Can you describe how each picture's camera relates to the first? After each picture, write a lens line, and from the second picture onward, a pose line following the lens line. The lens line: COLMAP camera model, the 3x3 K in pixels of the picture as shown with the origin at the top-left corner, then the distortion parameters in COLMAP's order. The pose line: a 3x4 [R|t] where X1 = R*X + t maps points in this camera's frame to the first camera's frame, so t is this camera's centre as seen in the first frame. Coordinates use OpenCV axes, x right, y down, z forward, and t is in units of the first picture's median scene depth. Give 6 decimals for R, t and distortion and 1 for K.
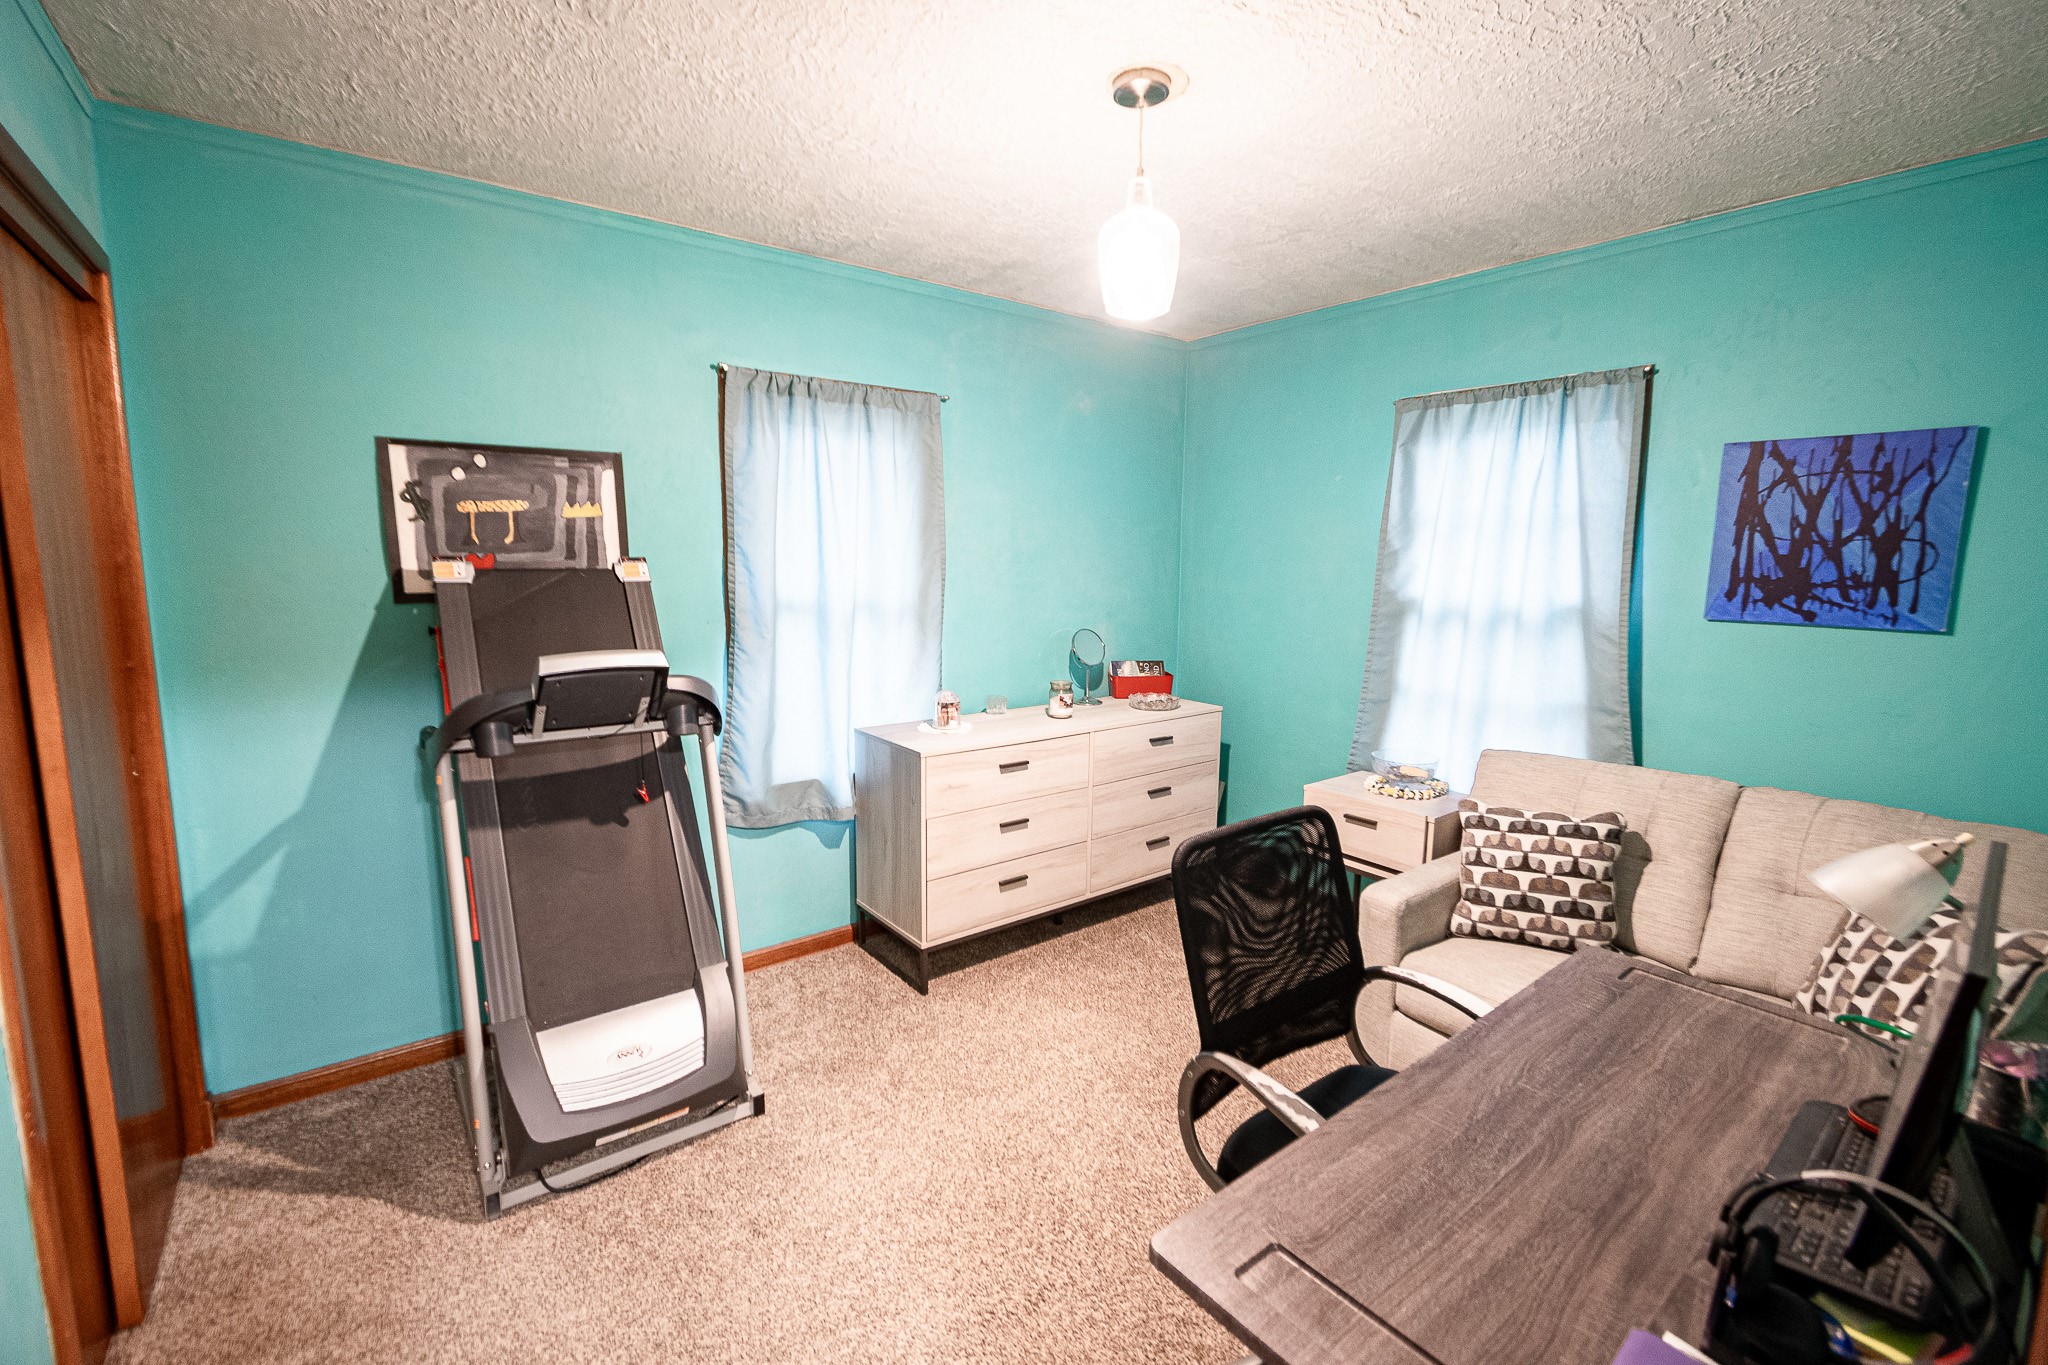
lens RADIAL K [[896.4, 0, 1024.0], [0, 896.4, 682.5], [0, 0, 1]] dist [0.010299, -0.006650]
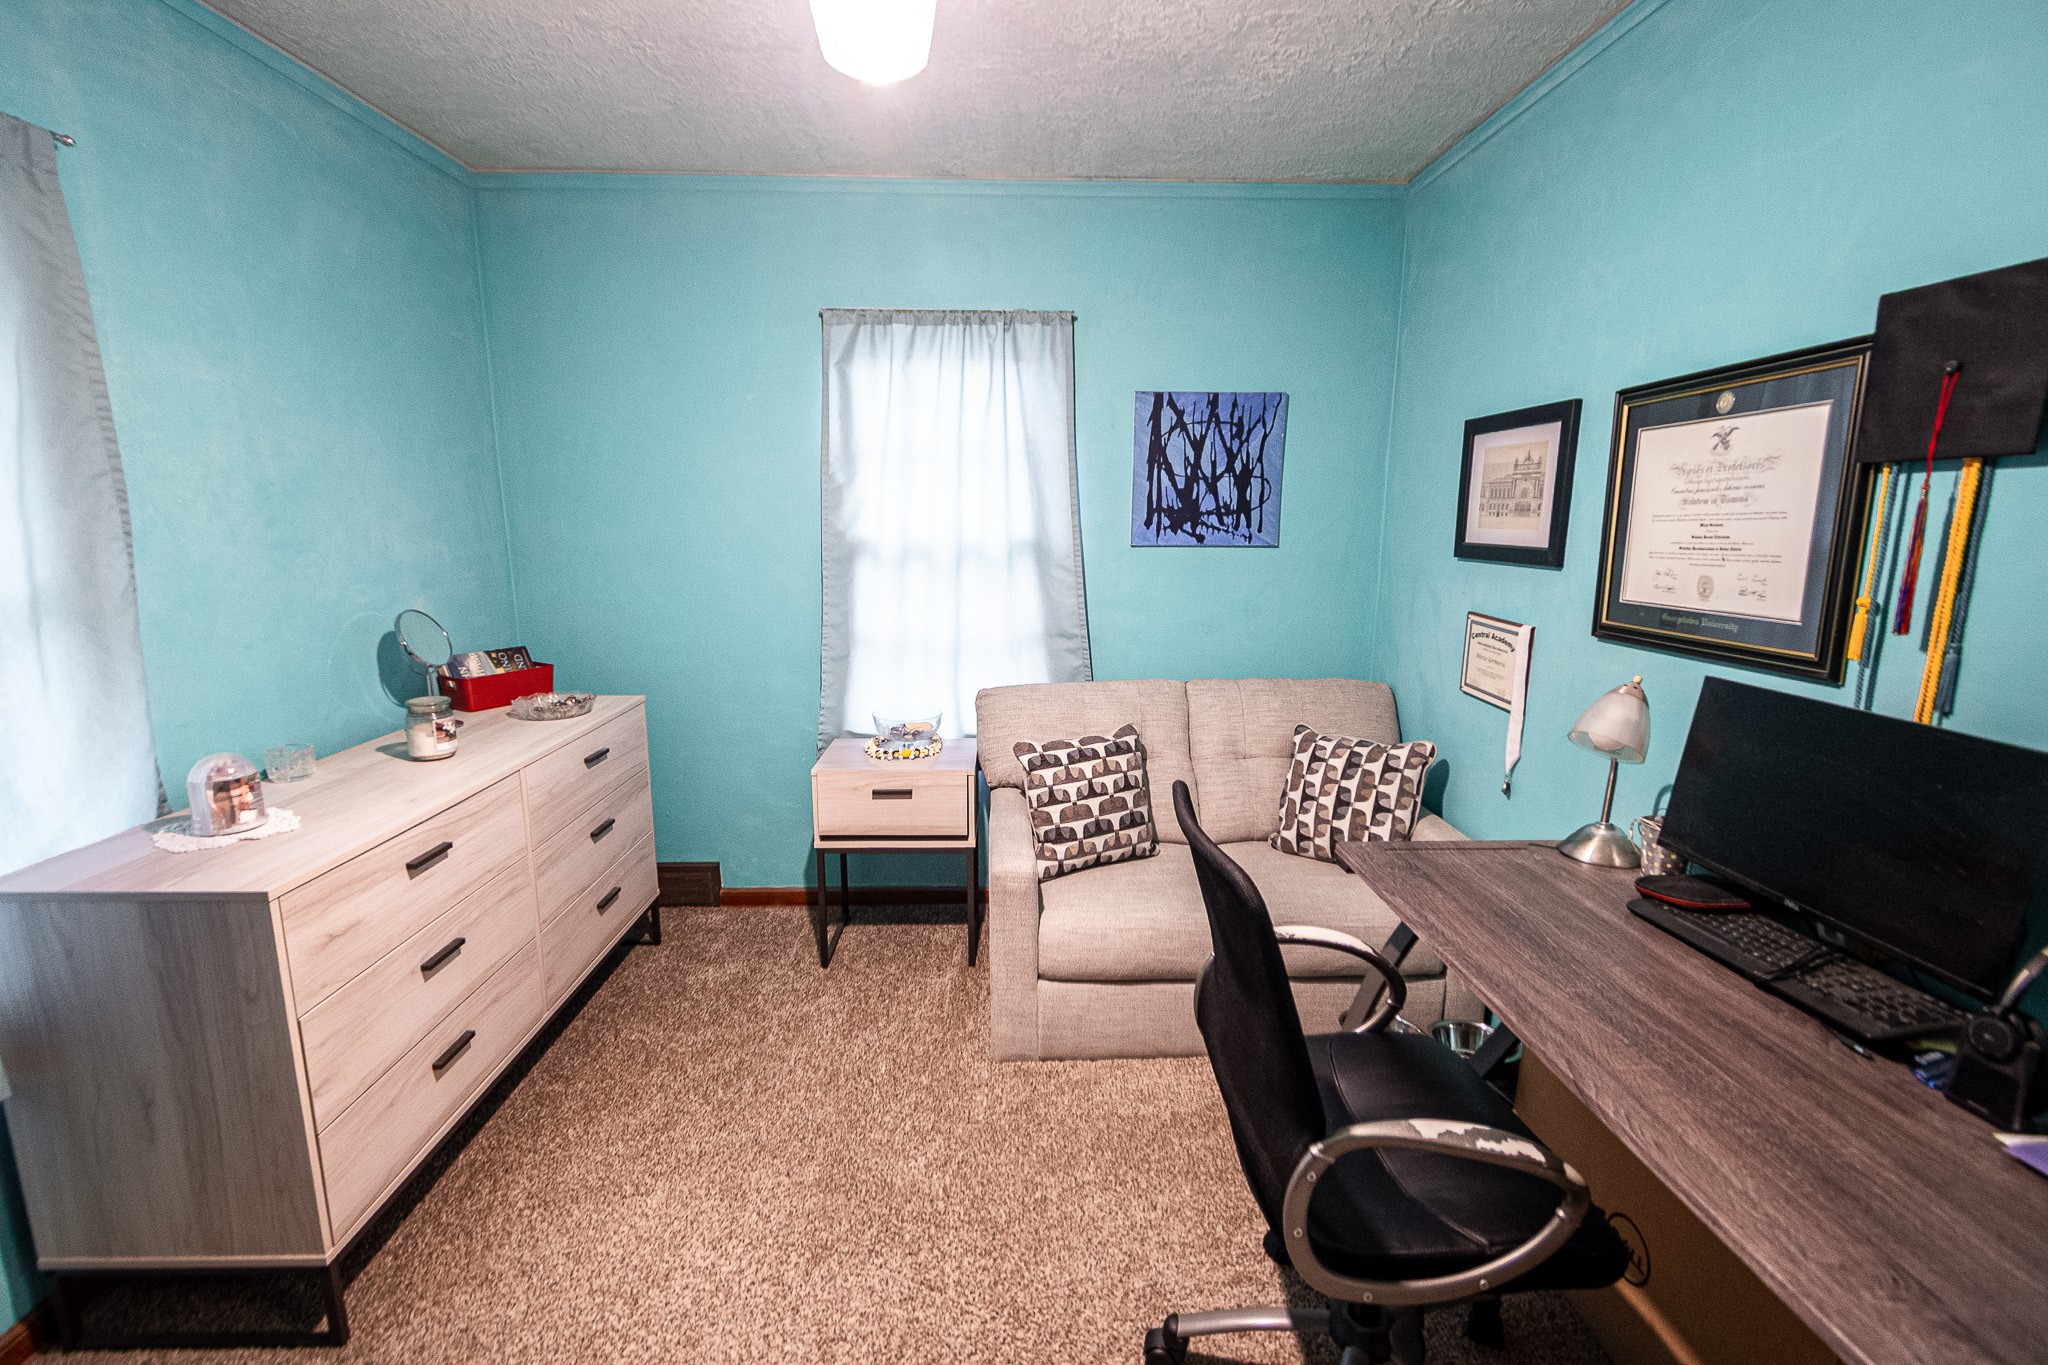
lens RADIAL K [[896.4, 0, 1024.0], [0, 896.4, 682.5], [0, 0, 1]] dist [0.010299, -0.006650]
pose [[0.581511, -0.160116, 0.797627, -0.281313], [0.121200, 0.986550, 0.109679, -0.040990], [-0.804460, 0.032893, 0.593096, 0.445476]]
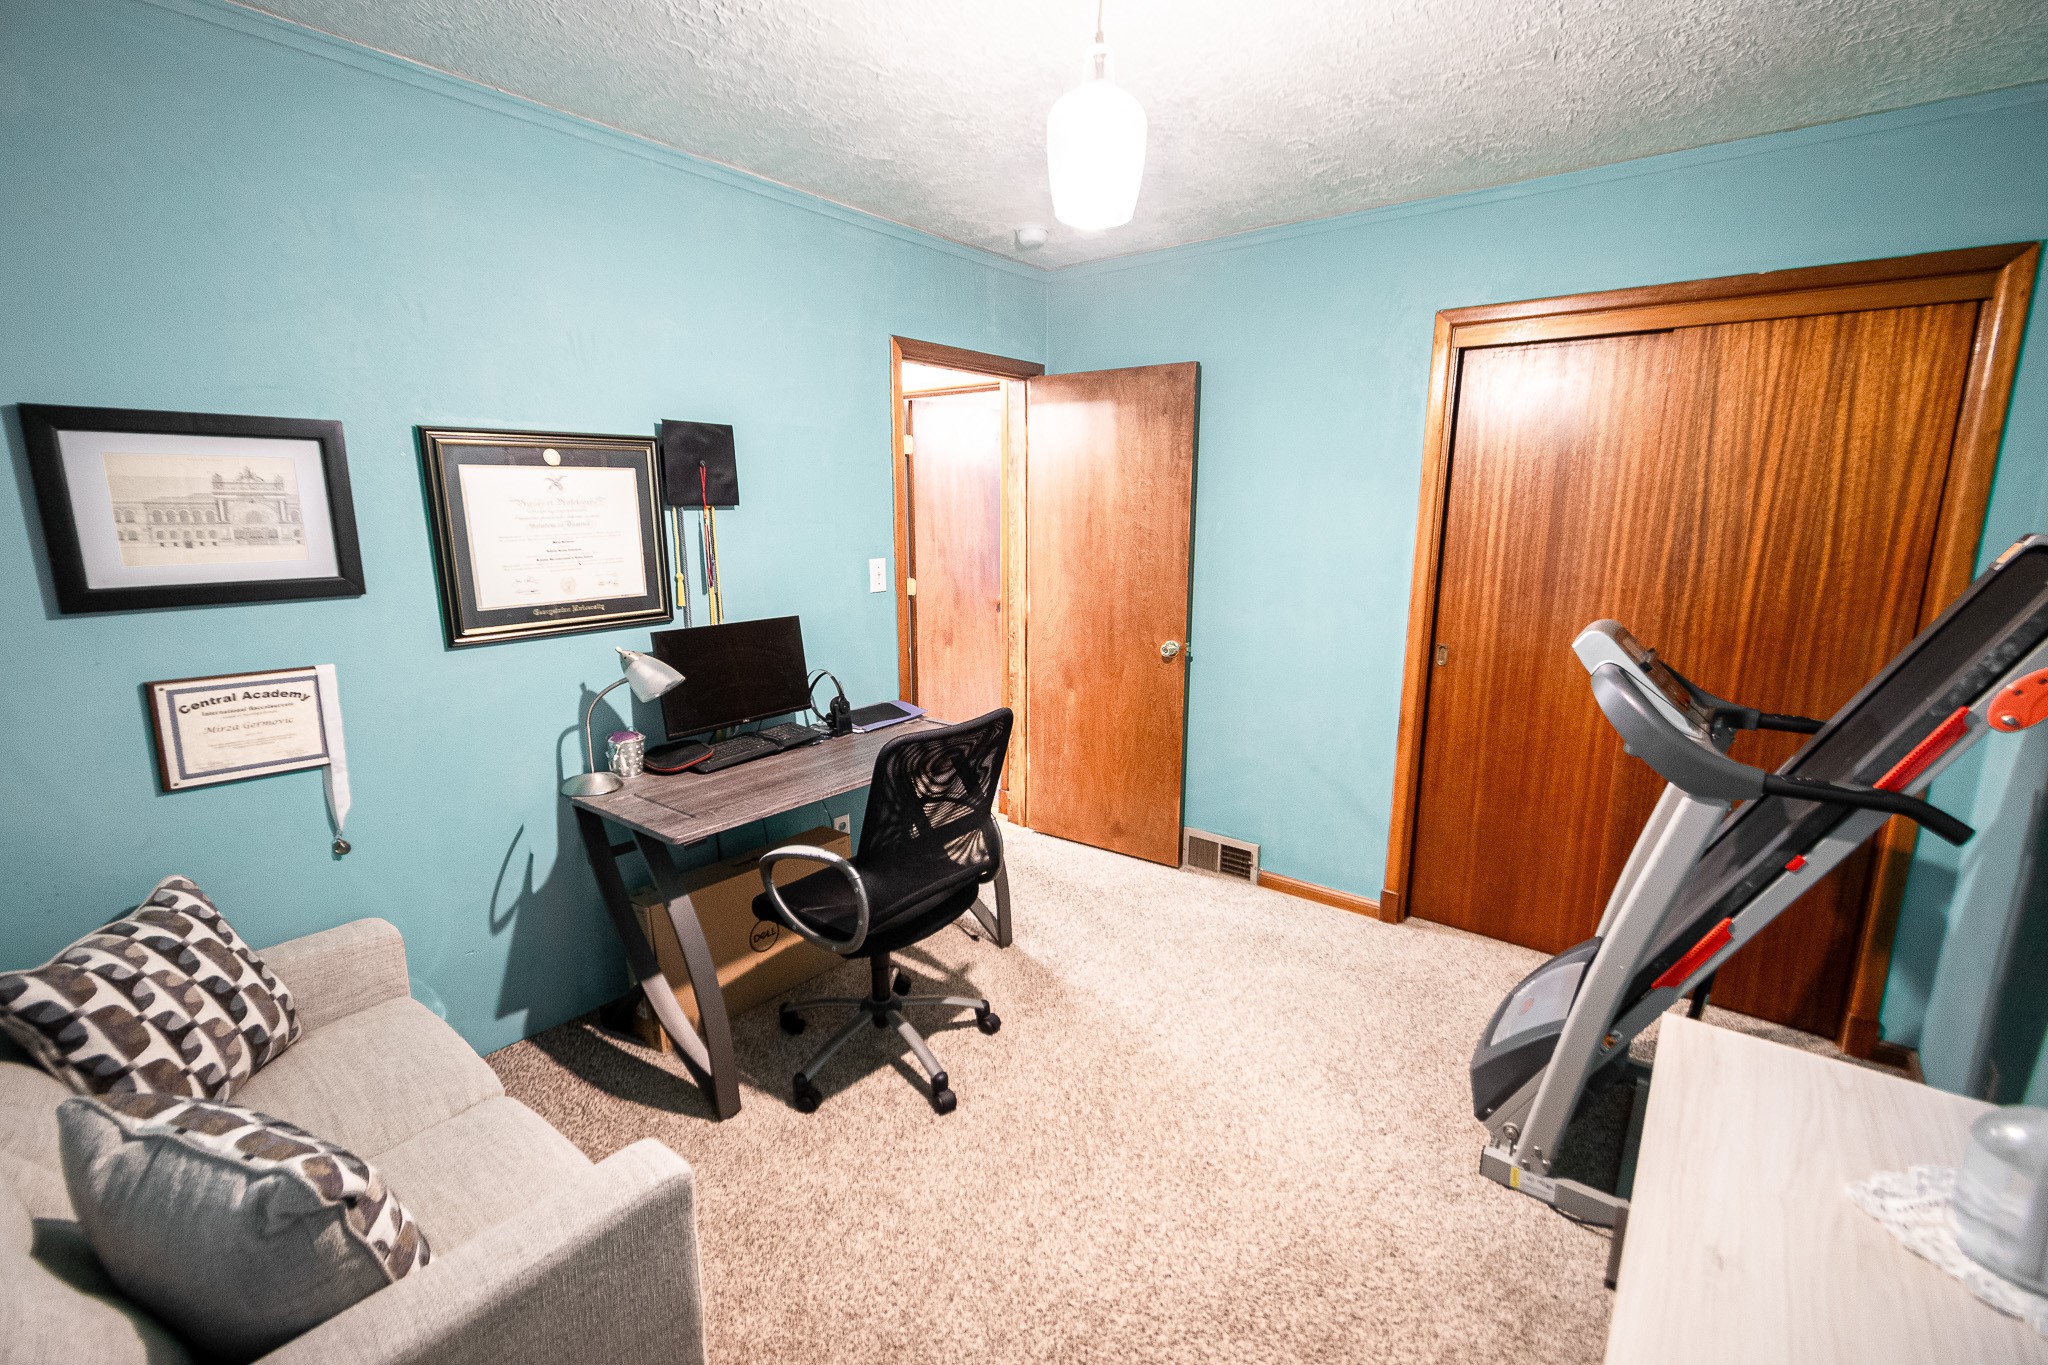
lens RADIAL K [[896.4, 0, 1024.0], [0, 896.4, 682.5], [0, 0, 1]] dist [0.010299, -0.006650]
pose [[-0.967272, 0.038679, -0.250776, 0.313710], [-0.047348, 0.943441, 0.328142, -0.211260], [0.249285, 0.329276, -0.910733, 1.435227]]
